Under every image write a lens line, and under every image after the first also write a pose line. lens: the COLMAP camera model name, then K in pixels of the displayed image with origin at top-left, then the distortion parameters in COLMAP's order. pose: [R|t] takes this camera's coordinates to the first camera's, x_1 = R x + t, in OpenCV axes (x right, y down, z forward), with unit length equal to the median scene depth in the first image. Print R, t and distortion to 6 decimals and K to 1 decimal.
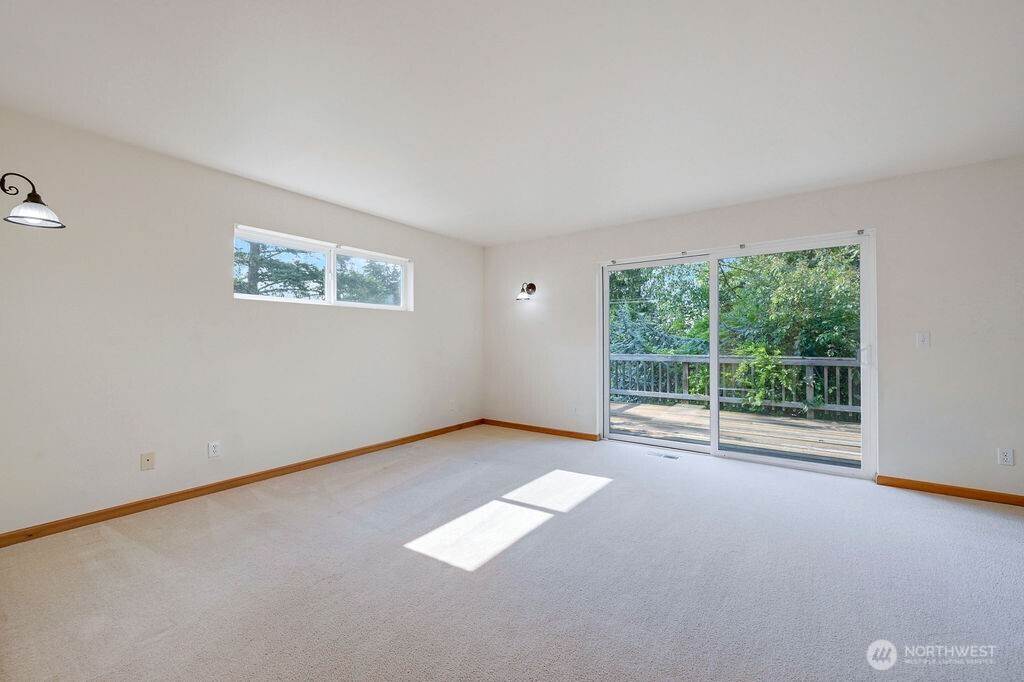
lens RADIAL K [[419.3, 0, 517.9], [0, 419.3, 340.1], [0, 0, 1]] dist [0.002124, 0.000342]
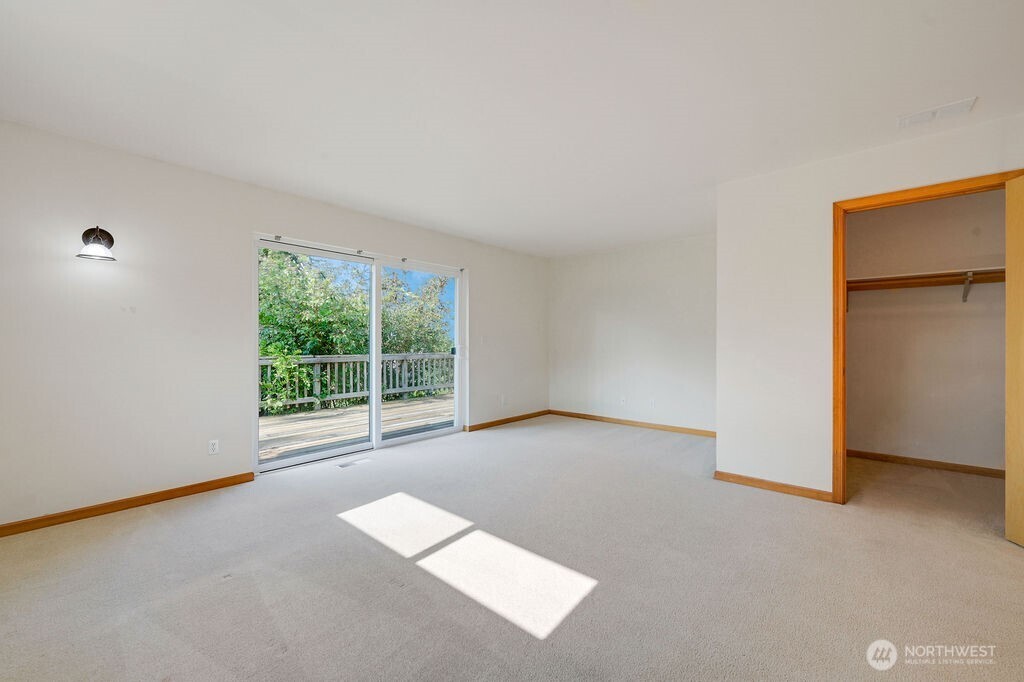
lens RADIAL K [[405.9, 0, 515.2], [0, 405.9, 350.0], [0, 0, 1]] dist [-0.000647, 0.000015]
pose [[0.082656, -0.019126, 0.996395, -0.517272], [-0.003484, 0.999804, 0.019480, 0.002332], [-0.996572, -0.005081, 0.082573, 0.552591]]
